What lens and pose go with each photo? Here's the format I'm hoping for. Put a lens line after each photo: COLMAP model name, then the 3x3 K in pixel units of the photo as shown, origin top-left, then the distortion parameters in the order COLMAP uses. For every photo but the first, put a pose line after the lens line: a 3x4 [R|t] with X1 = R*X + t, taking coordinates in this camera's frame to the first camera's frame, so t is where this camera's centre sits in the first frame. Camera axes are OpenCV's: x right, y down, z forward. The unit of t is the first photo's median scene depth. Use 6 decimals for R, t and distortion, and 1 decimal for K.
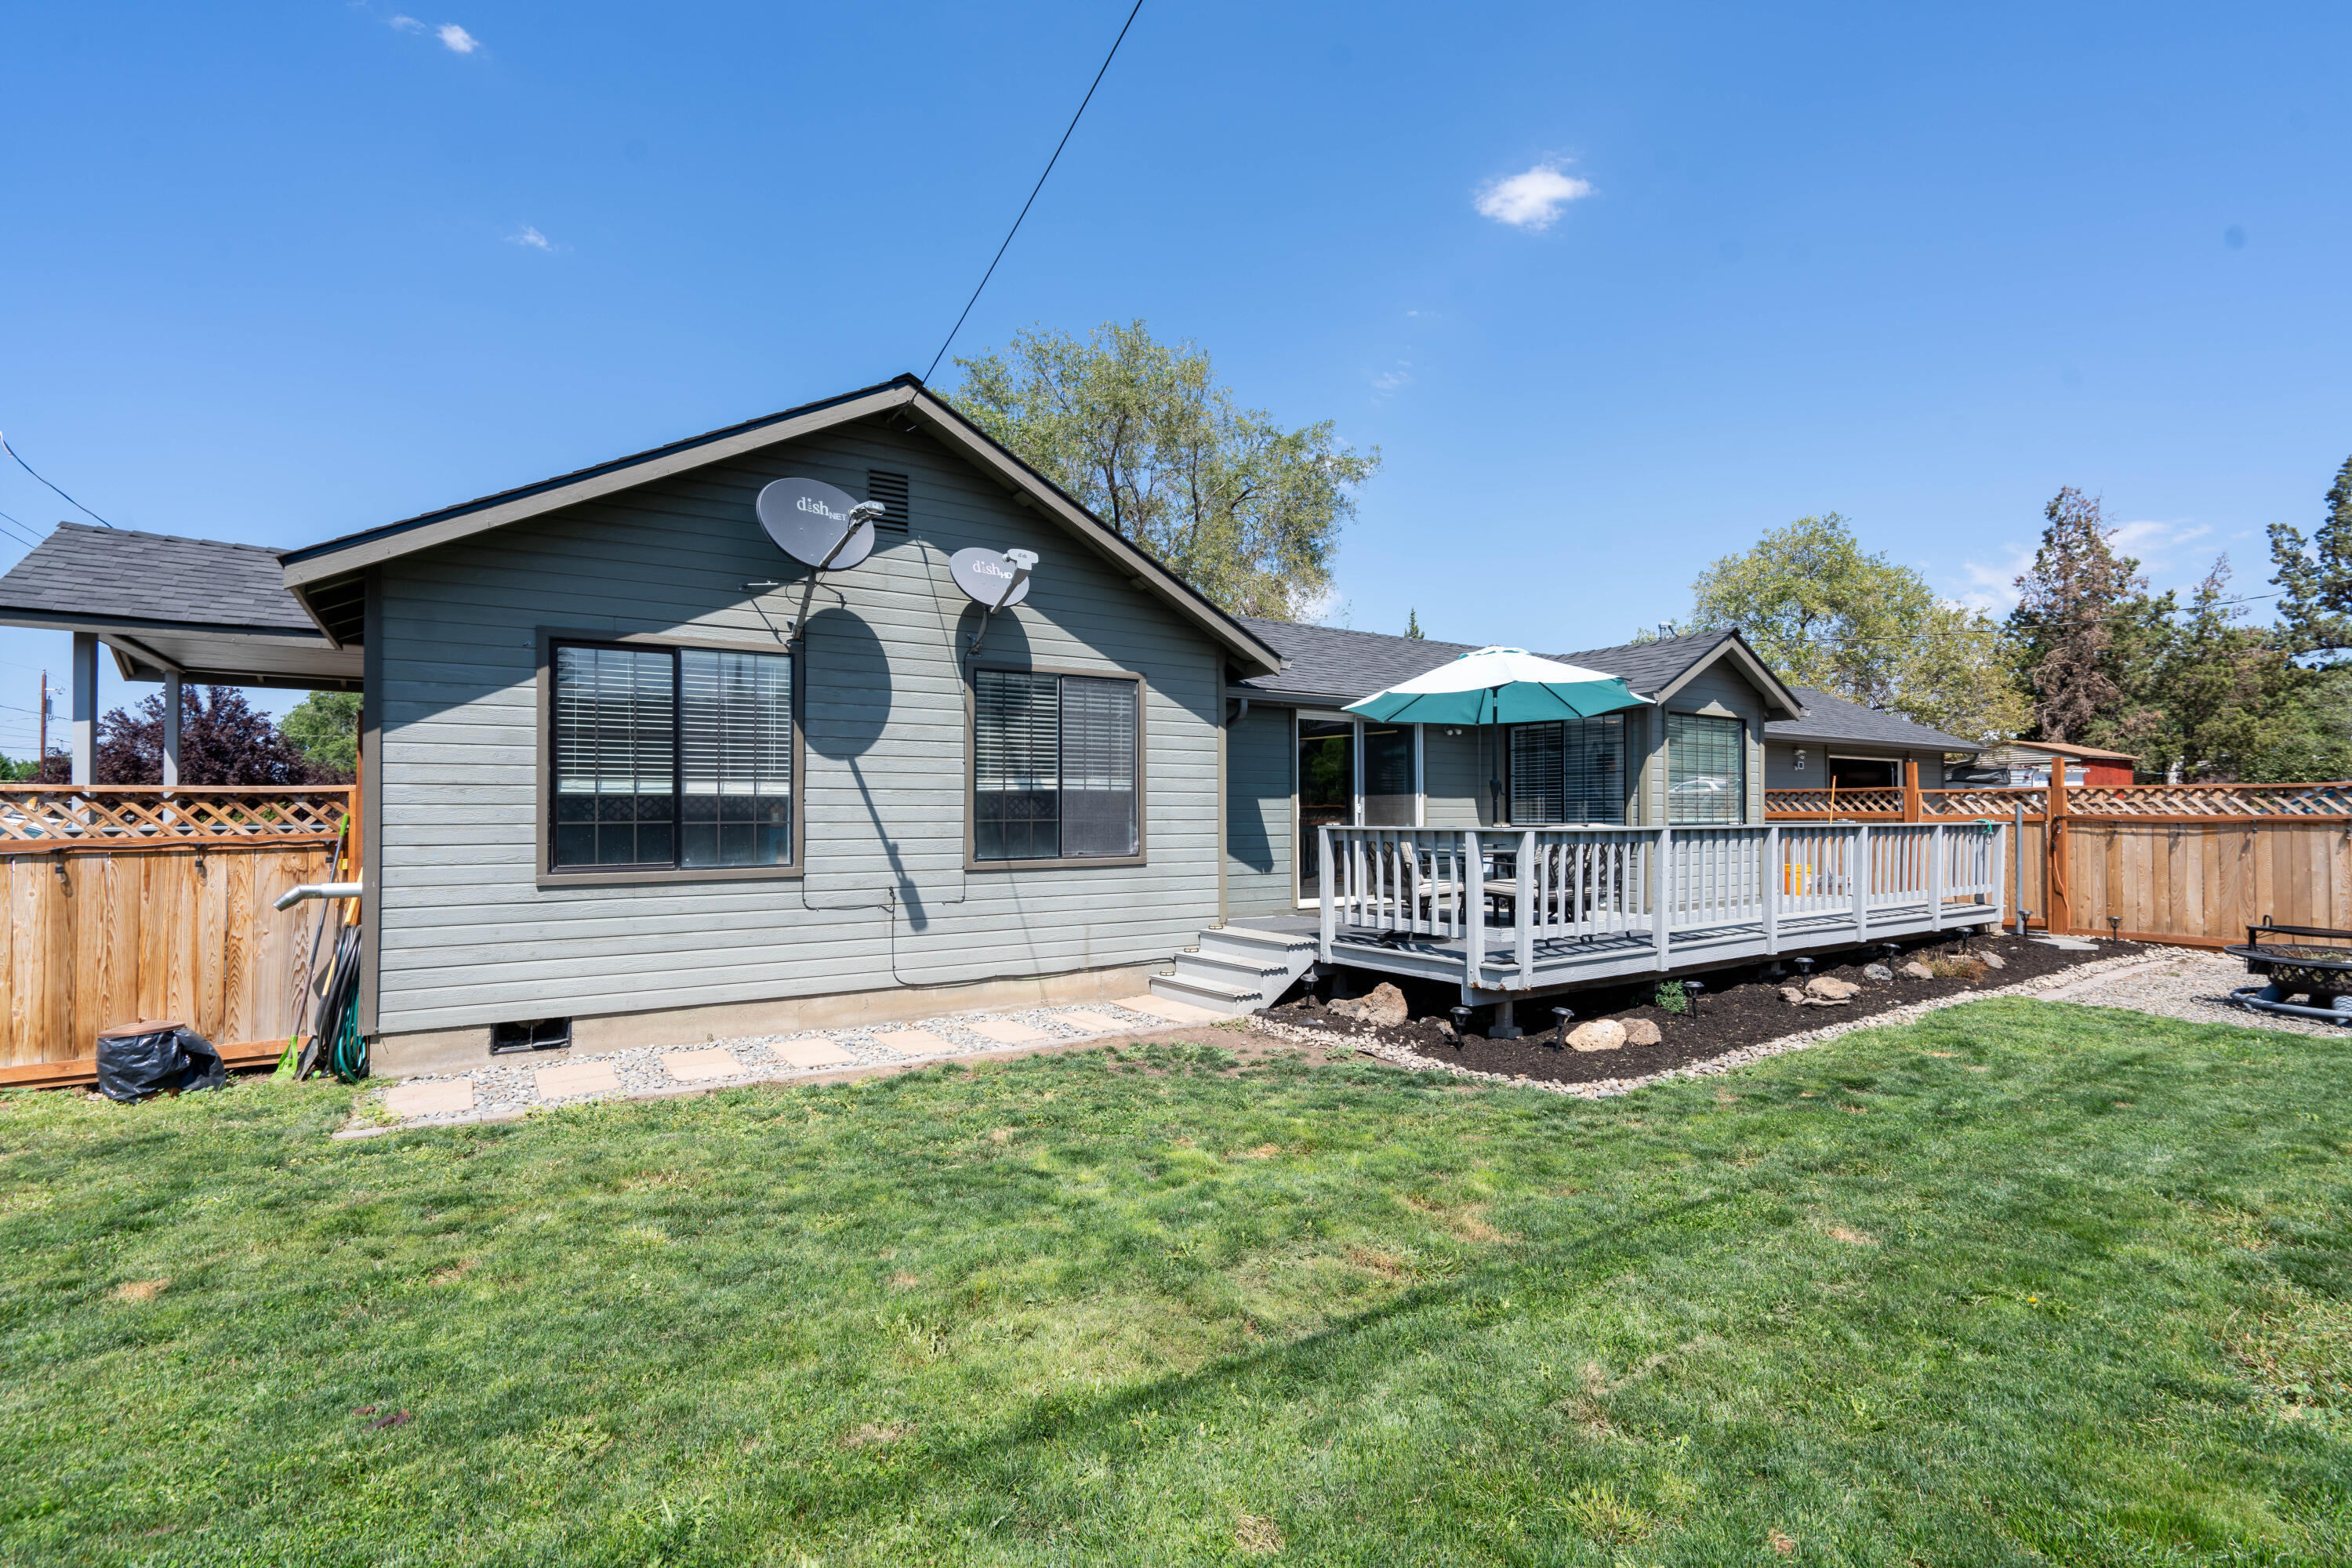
lens RADIAL K [[1067.8, 0, 1175.2], [0, 1067.8, 791.9], [0, 0, 1]] dist [-0.003093, 0.000931]
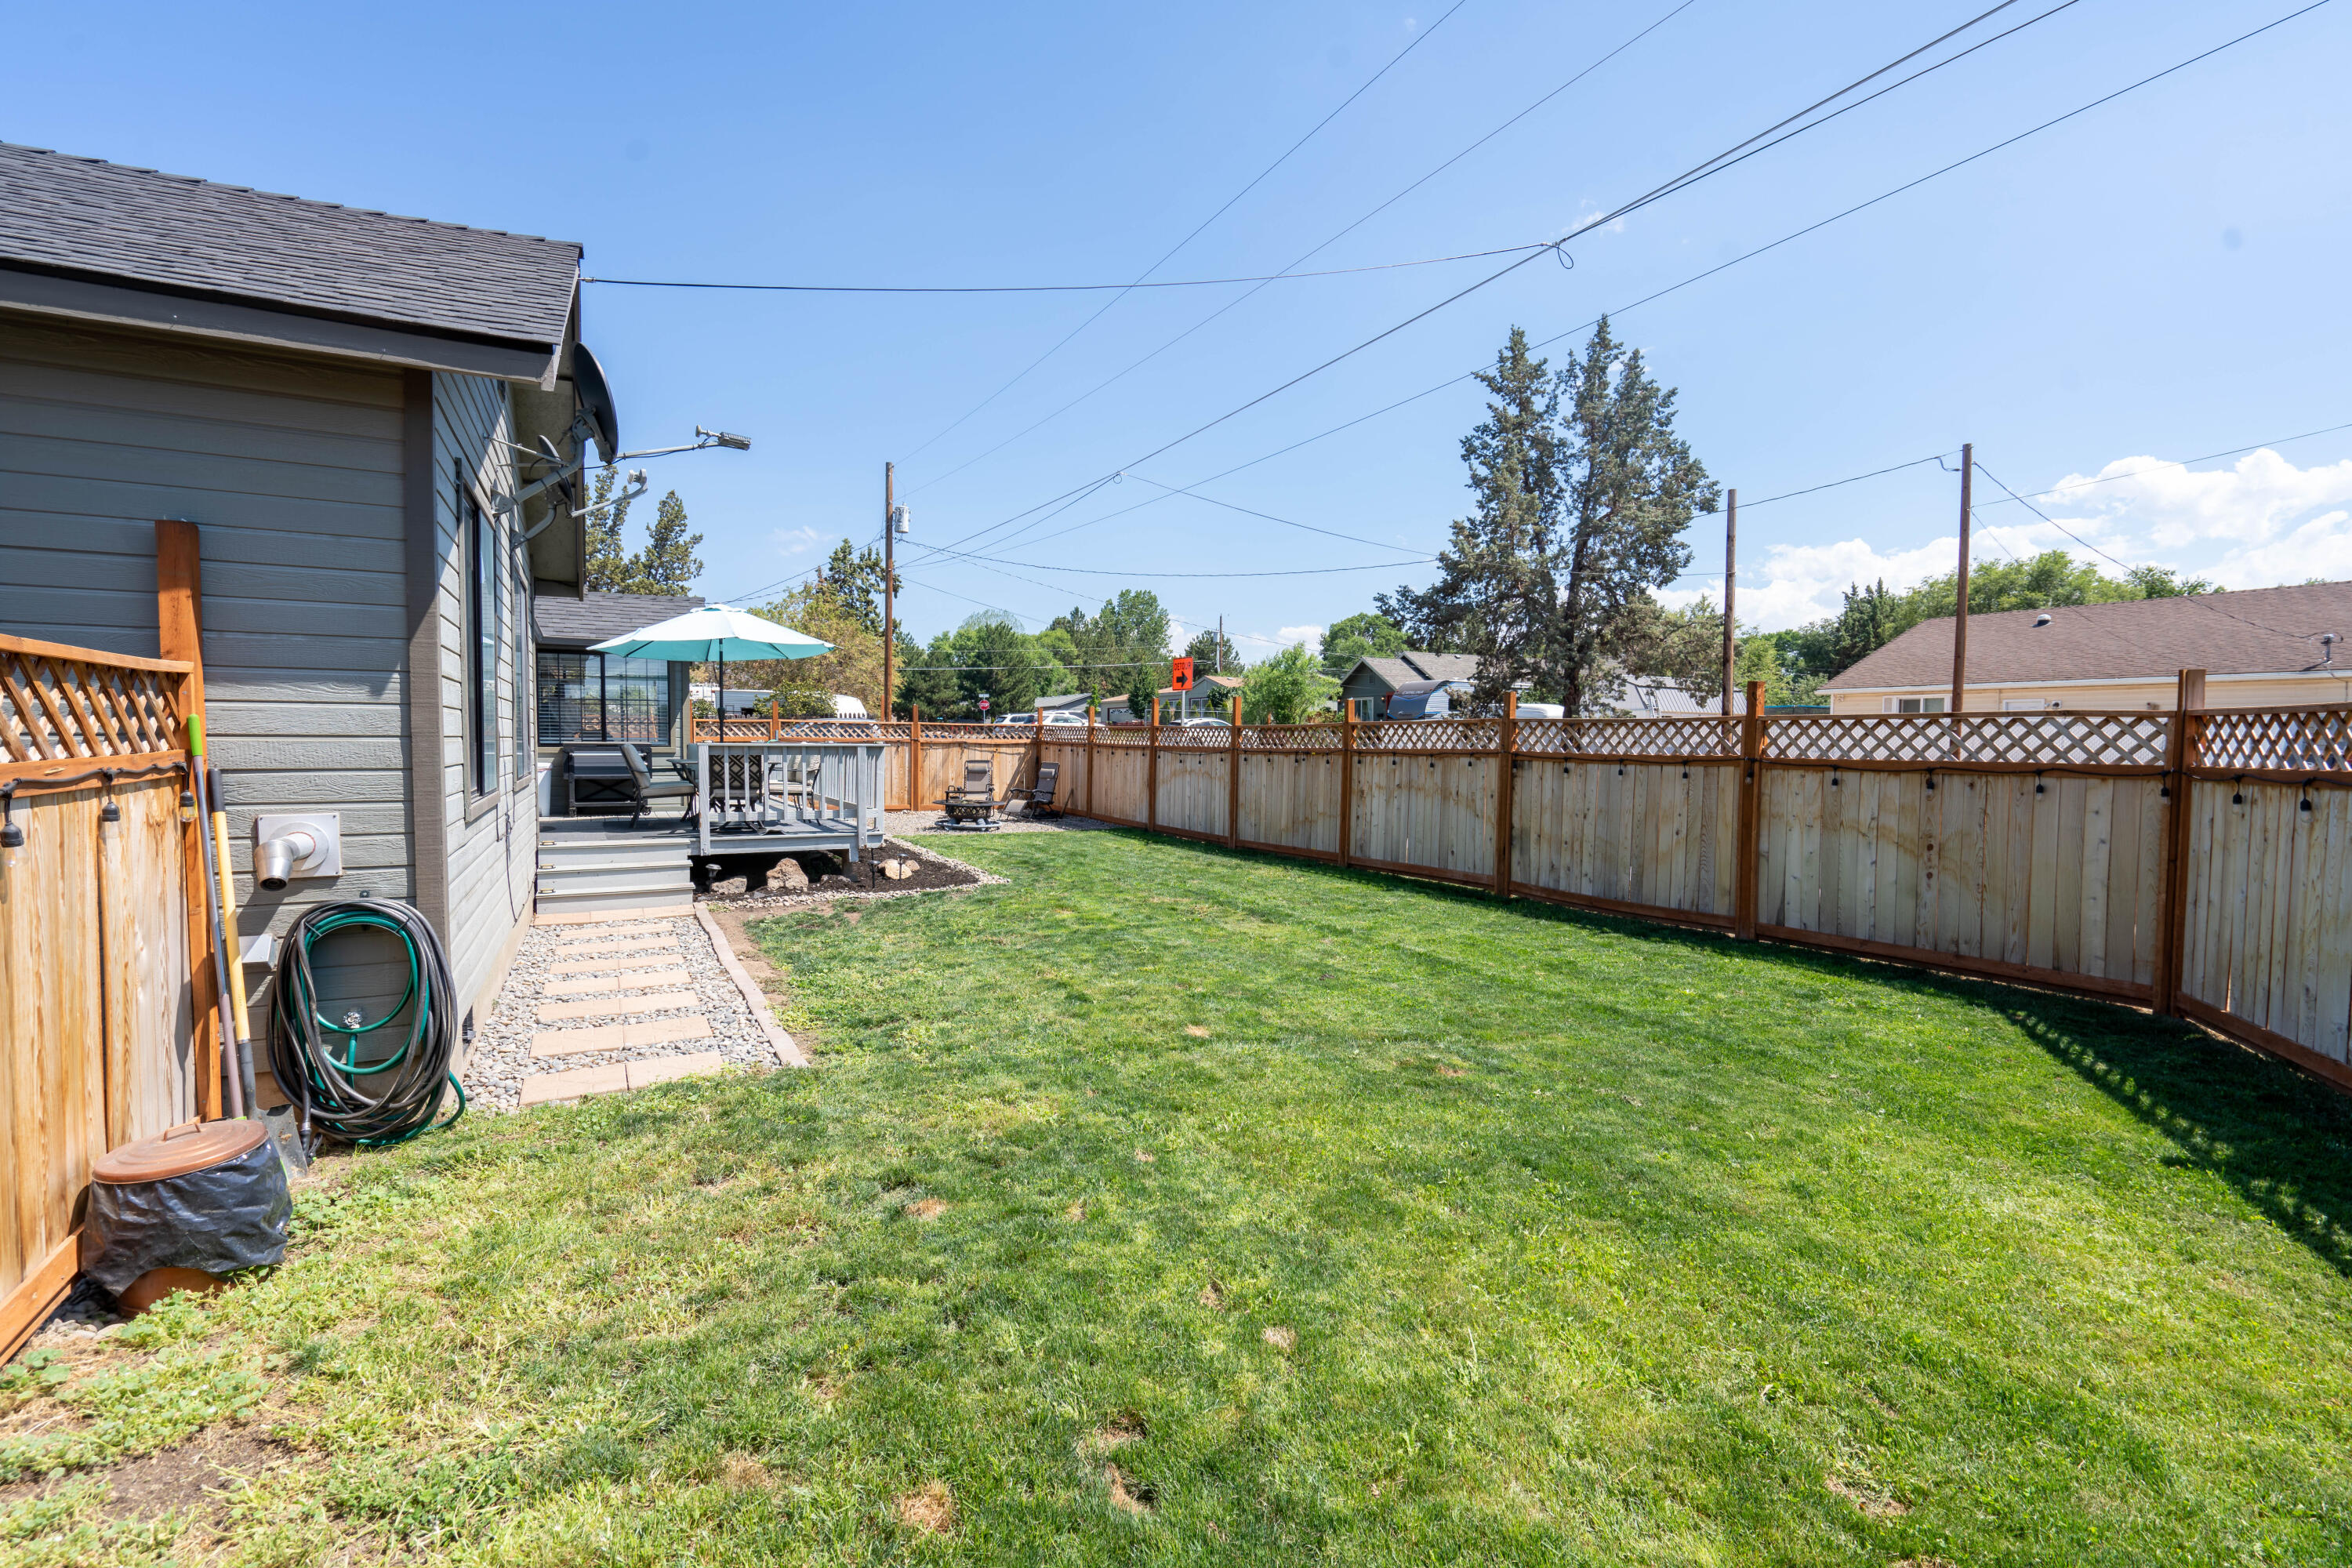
lens RADIAL K [[1067.8, 0, 1175.2], [0, 1067.8, 791.9], [0, 0, 1]] dist [-0.003093, 0.000931]
pose [[0.087863, -0.044979, 0.995117, -0.280903], [-0.031419, 0.998358, 0.047900, 0.003198], [-0.995637, -0.035474, 0.086305, 0.099207]]
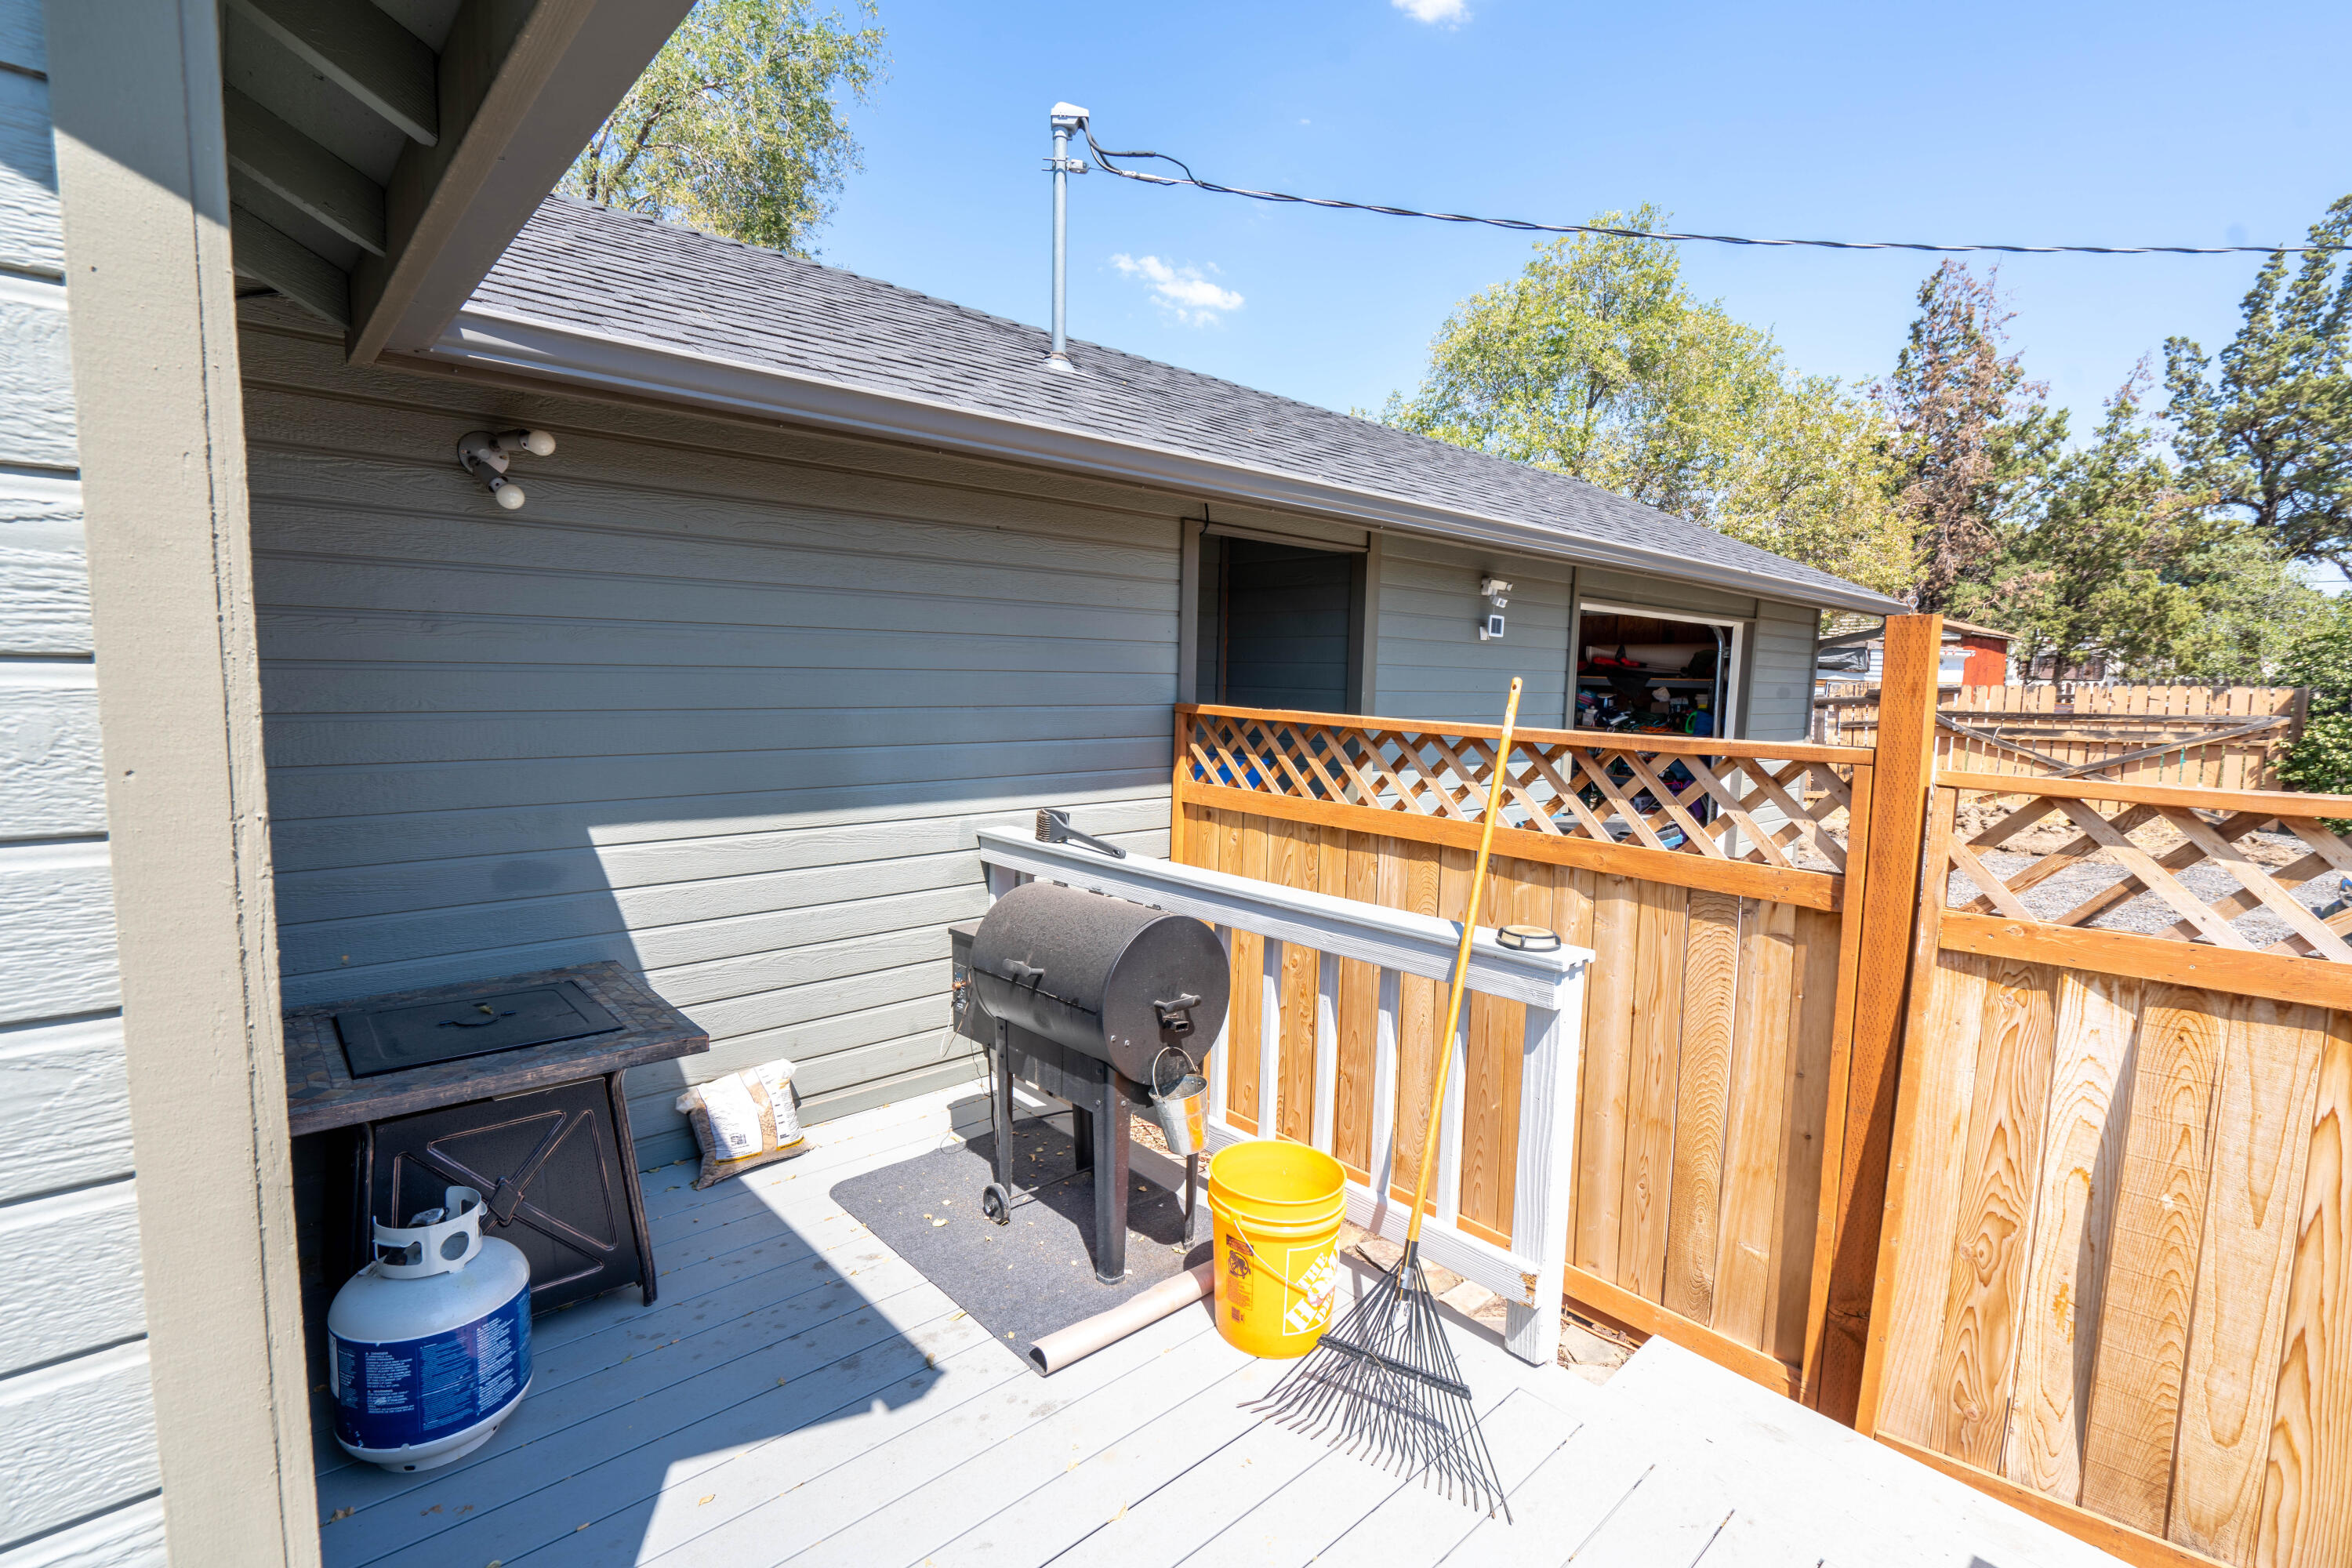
lens RADIAL K [[1067.8, 0, 1175.2], [0, 1067.8, 791.9], [0, 0, 1]] dist [-0.003093, 0.000931]
pose [[0.988194, 0.004993, 0.153127, 0.231825], [-0.025168, 0.991182, 0.130096, -0.007474], [-0.151127, -0.132414, 0.979606, 0.361381]]
